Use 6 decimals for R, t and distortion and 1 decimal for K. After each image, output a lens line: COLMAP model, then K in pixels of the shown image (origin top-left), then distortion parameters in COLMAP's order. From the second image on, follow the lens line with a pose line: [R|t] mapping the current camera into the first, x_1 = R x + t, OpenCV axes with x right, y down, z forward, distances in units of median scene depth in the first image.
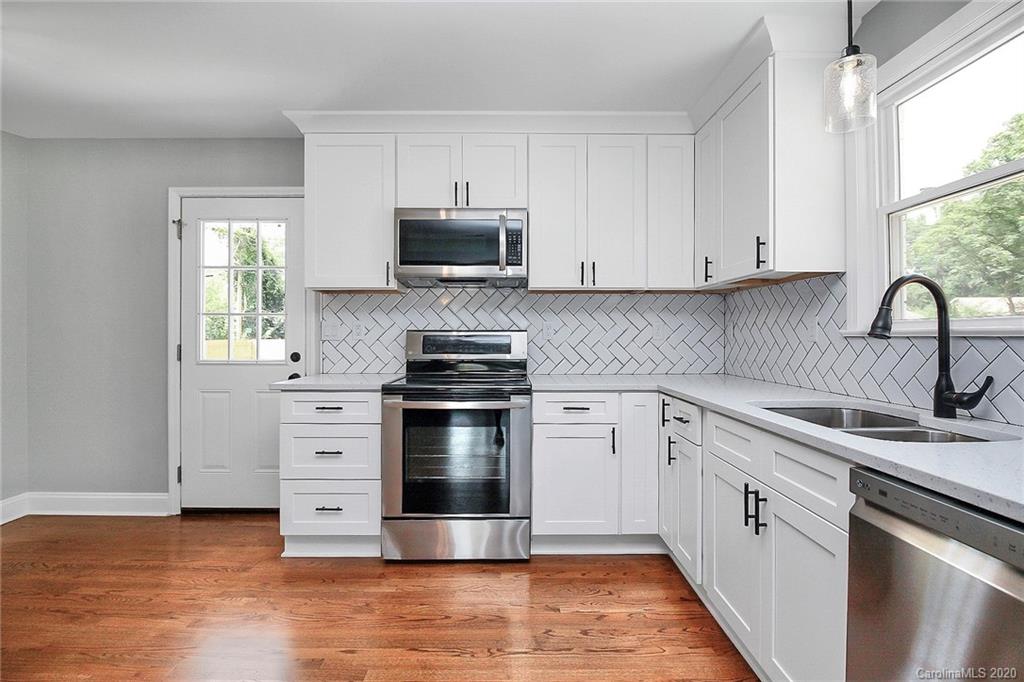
lens RADIAL K [[485.0, 0, 511.3], [0, 485.0, 334.5], [0, 0, 1]] dist [-0.003665, -0.000883]
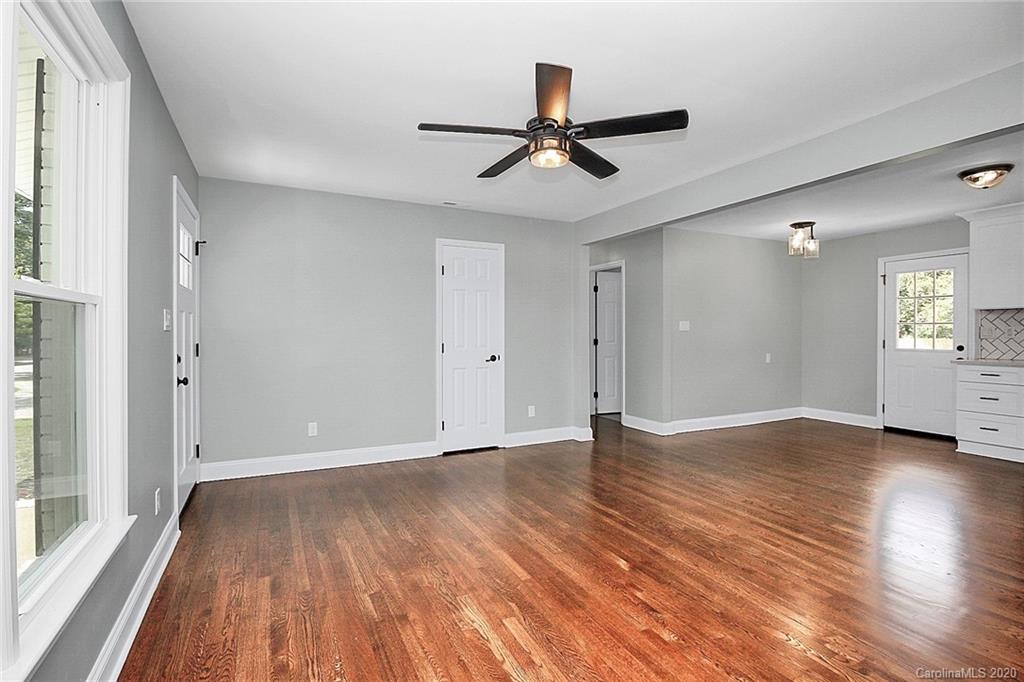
lens RADIAL K [[496.0, 0, 510.2], [0, 496.0, 332.4], [0, 0, 1]] dist [-0.003004, -0.000972]
pose [[0.457799, 0.002018, -0.889053, 0.419421], [-0.001195, 0.999998, 0.001655, -0.011462], [0.889055, 0.000305, 0.457801, -1.346217]]
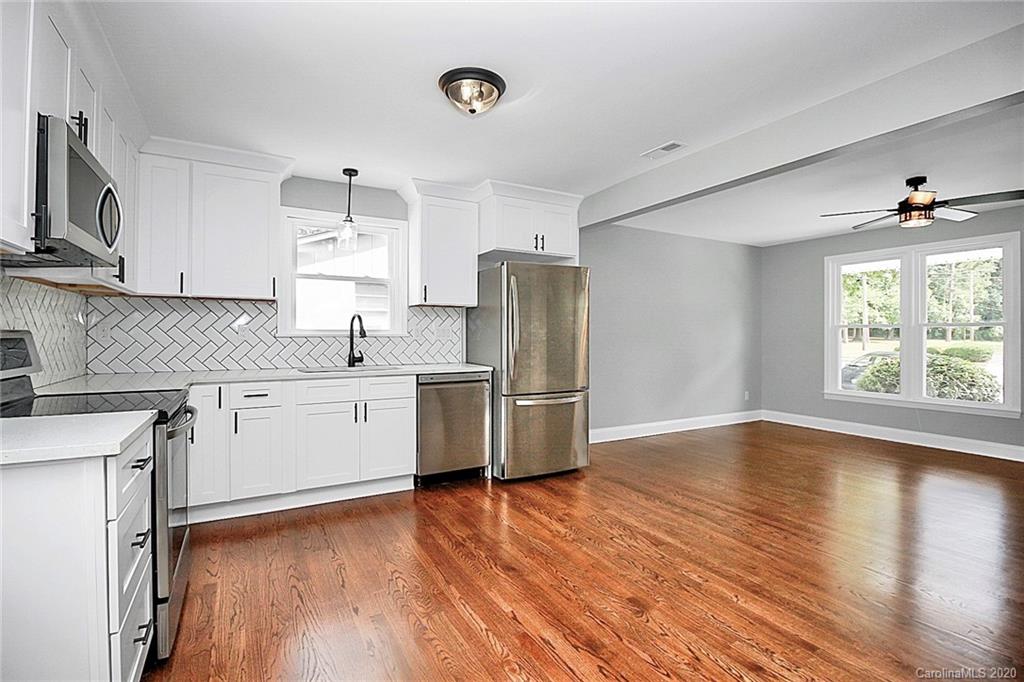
lens RADIAL K [[476.7, 0, 507.7], [0, 476.7, 333.7], [0, 0, 1]] dist [-0.002345, -0.000634]
pose [[-0.480749, 0.001219, 0.876857, -0.983952], [-0.003383, 0.999989, -0.003245, -0.003952], [-0.876852, -0.004526, -0.480740, 0.804496]]
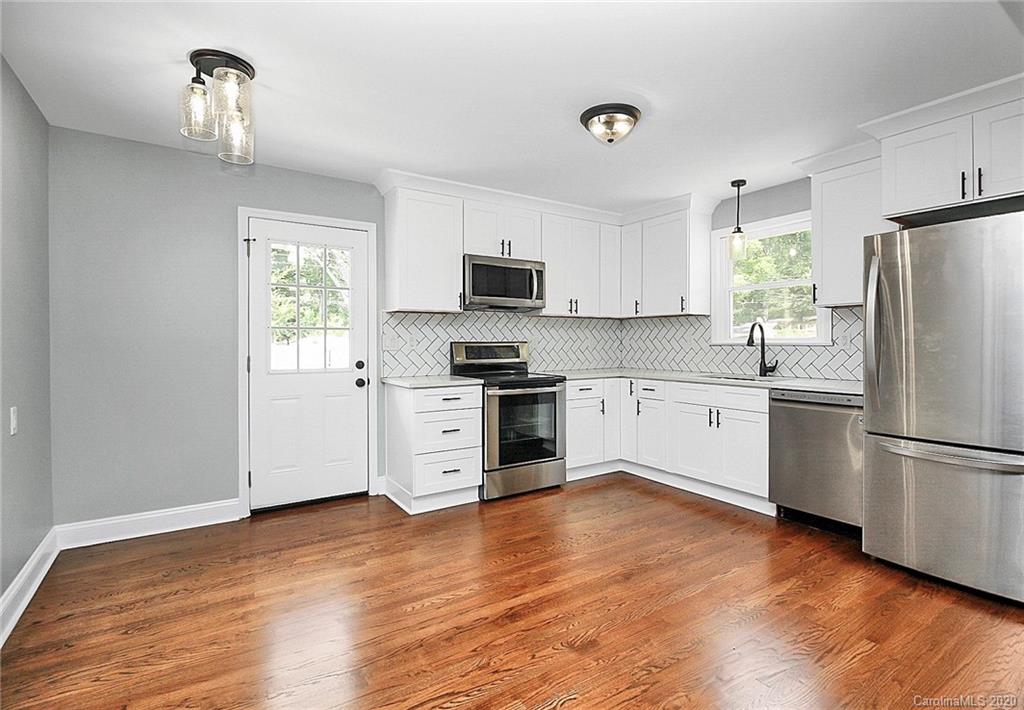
lens RADIAL K [[493.1, 0, 531.6], [0, 493.1, 344.7], [0, 0, 1]] dist [-0.001946, -0.000032]
pose [[0.825577, -0.006177, 0.564256, -0.878899], [0.002201, 0.999968, 0.007727, -0.012394], [-0.564286, -0.005137, 0.825564, -0.265946]]
